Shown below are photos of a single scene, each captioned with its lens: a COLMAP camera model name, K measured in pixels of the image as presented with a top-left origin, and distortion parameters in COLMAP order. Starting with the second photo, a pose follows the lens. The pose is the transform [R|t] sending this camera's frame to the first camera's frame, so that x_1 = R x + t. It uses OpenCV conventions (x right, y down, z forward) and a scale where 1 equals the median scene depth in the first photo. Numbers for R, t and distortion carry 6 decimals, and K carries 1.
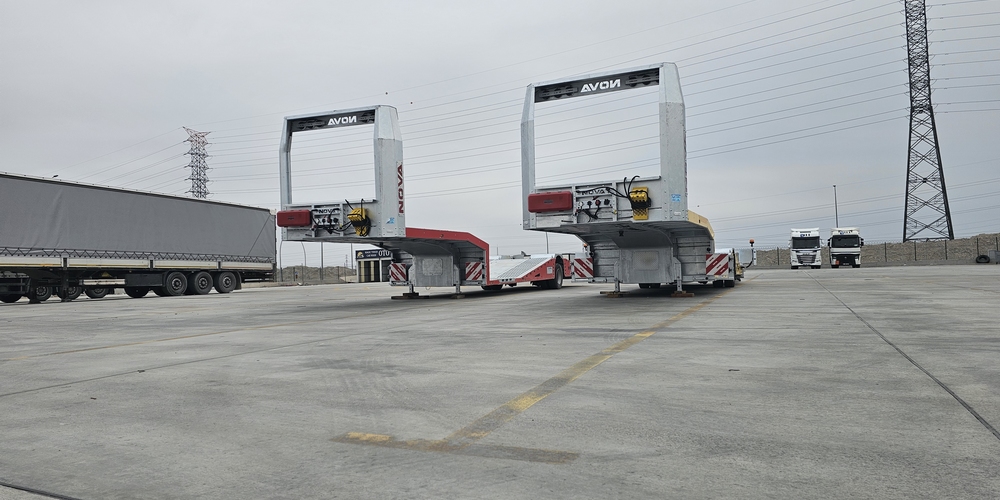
lens RADIAL K [[692.0, 0, 496.6], [0, 692.0, 271.1], [0, 0, 1]] dist [0.052336, -0.003145]
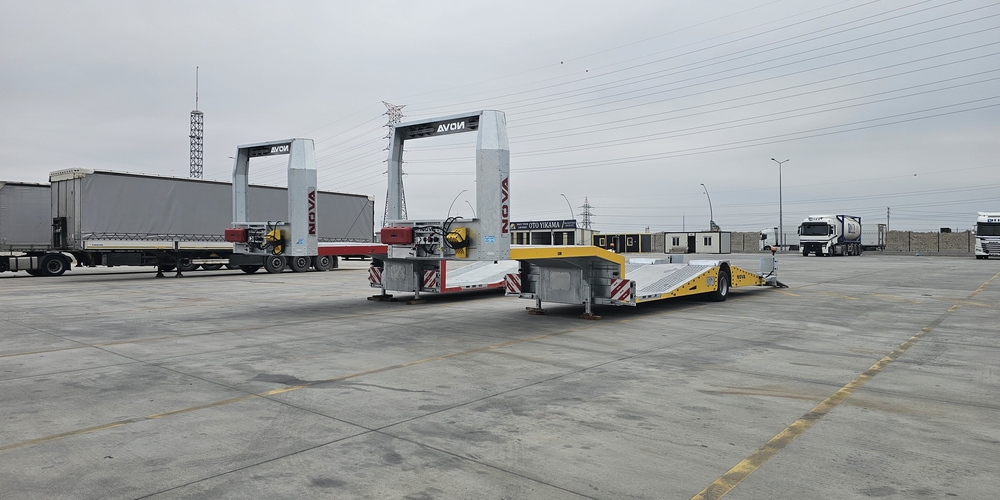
lens RADIAL K [[694.8, 0, 508.5], [0, 694.8, 248.7], [0, 0, 1]] dist [0.062694, -0.000751]
pose [[0.964106, 0.033737, -0.263366, 0.363731], [-0.028456, 0.999311, 0.023840, -0.075280], [0.263989, -0.015490, 0.964401, -0.005905]]
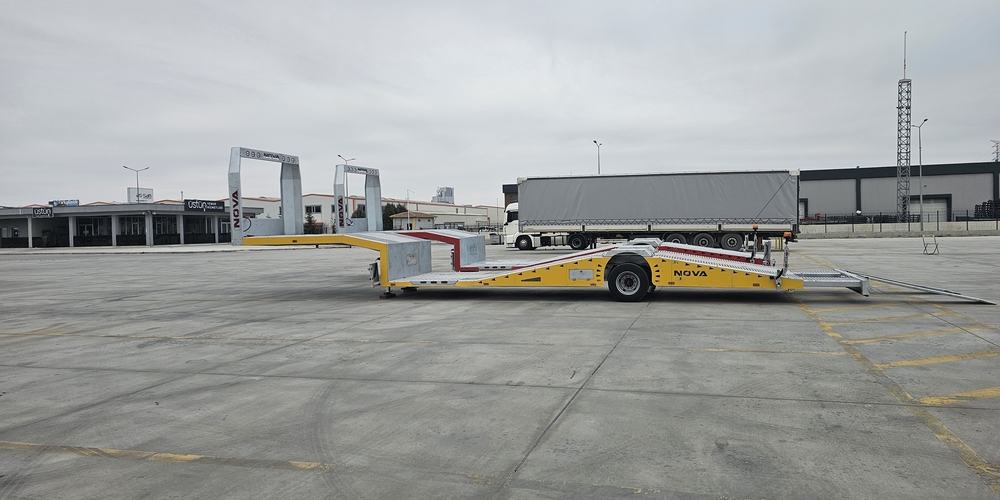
lens RADIAL K [[694.8, 0, 508.5], [0, 694.8, 248.7], [0, 0, 1]] dist [0.062694, -0.000751]
pose [[0.155356, 0.060296, -0.986017, 1.266411], [0.021428, 0.997695, 0.064386, -0.101756], [0.987626, -0.031131, 0.153706, 0.893103]]
